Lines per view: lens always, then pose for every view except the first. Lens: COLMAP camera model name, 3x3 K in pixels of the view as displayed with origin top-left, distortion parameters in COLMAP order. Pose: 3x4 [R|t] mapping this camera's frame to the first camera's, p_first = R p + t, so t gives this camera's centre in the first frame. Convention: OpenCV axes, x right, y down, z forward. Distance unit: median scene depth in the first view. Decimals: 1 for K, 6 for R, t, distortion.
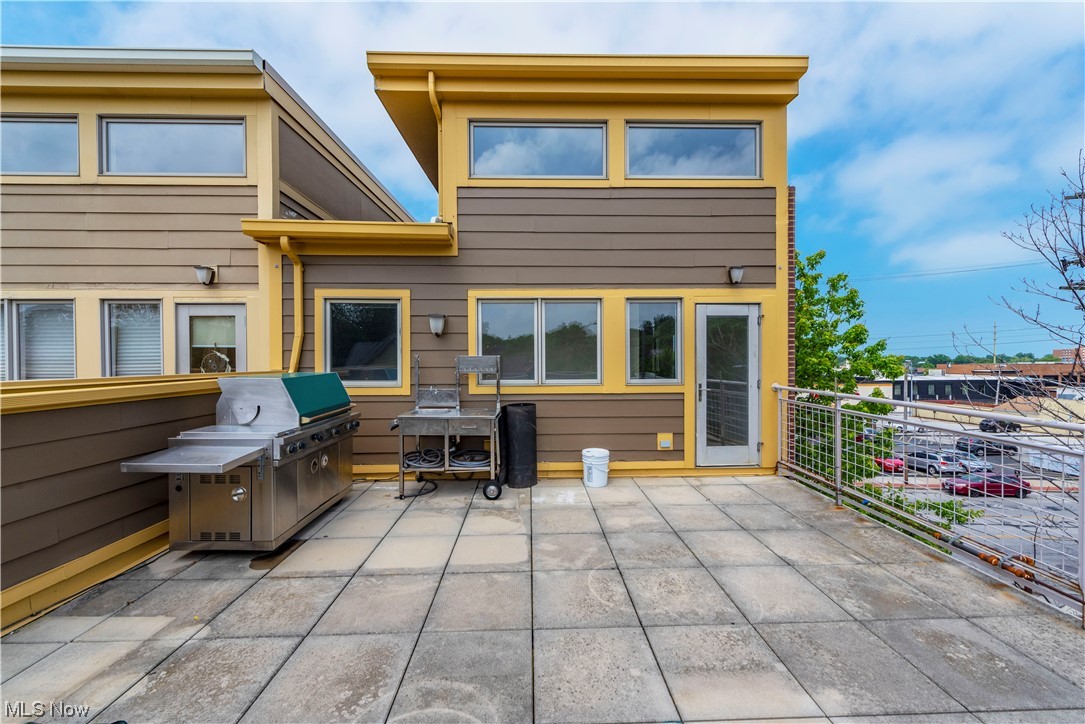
lens RADIAL K [[435.1, 0, 552.4], [0, 435.1, 362.4], [0, 0, 1]] dist [0.014073, -0.005413]
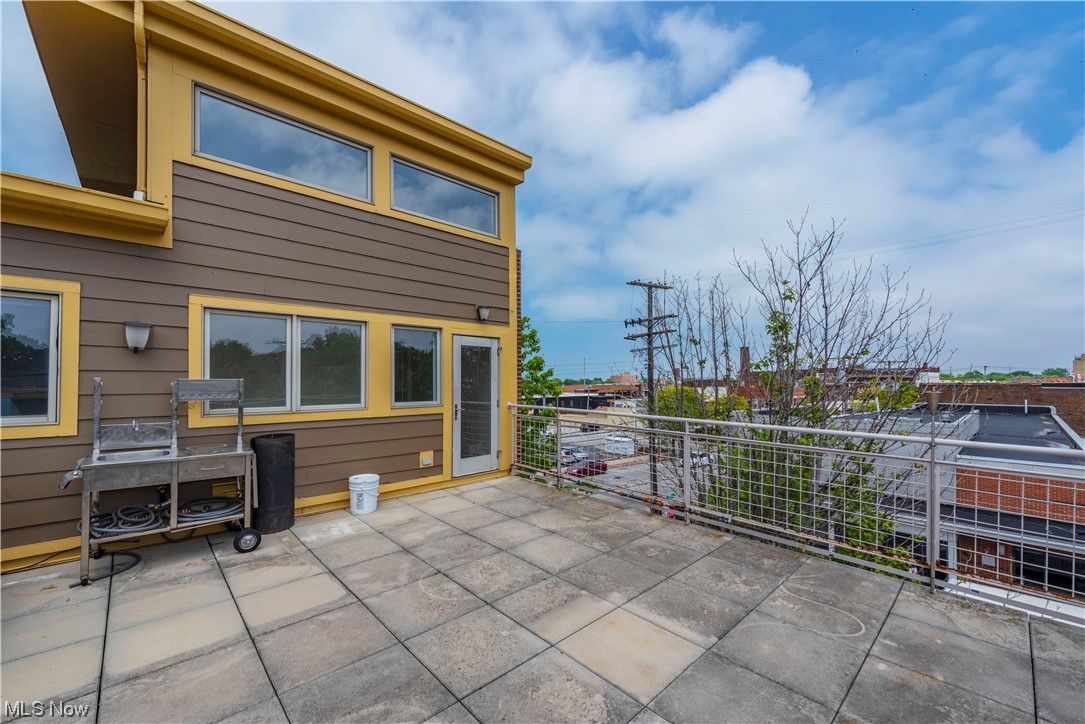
lens RADIAL K [[435.1, 0, 553.1], [0, 435.1, 372.5], [0, 0, 1]] dist [0.014073, -0.005413]
pose [[0.746630, 0.016017, 0.665046, -0.230307], [0.001382, 0.999671, -0.025627, -0.005555], [-0.665238, 0.020053, 0.746362, -0.021410]]
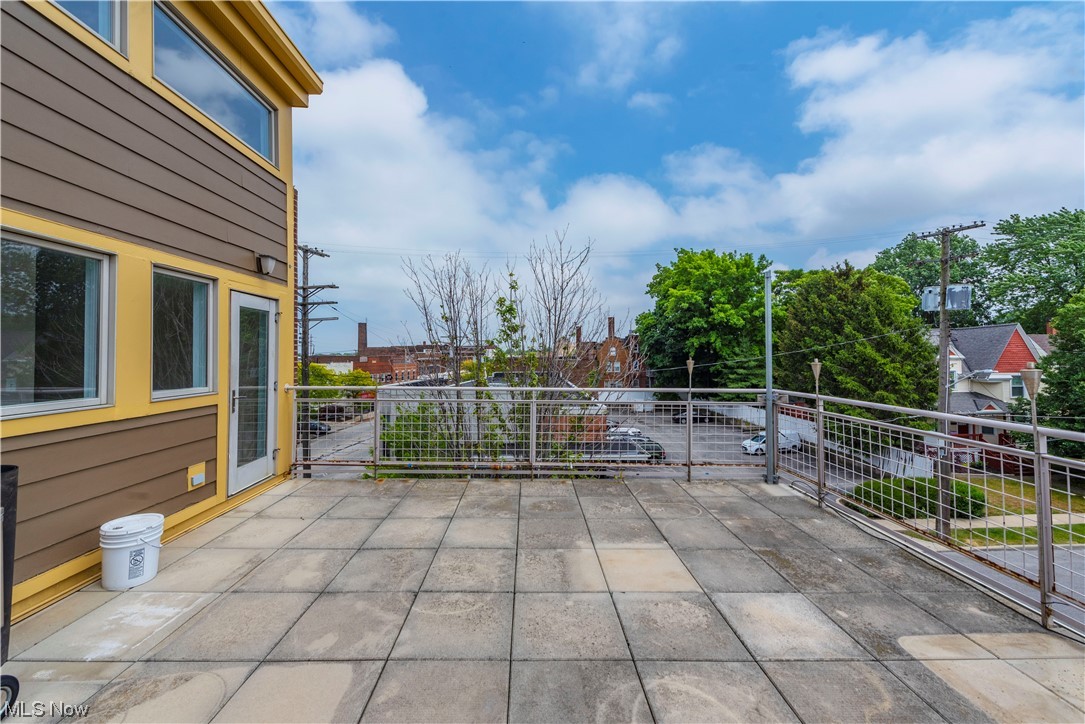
lens RADIAL K [[435.1, 0, 533.1], [0, 435.1, 338.6], [0, 0, 1]] dist [0.014073, -0.005413]
pose [[0.003293, 0.047581, 0.998862, -0.462242], [0.010042, 0.998815, -0.047612, -0.001930], [-0.999944, 0.010187, 0.002812, 0.450184]]
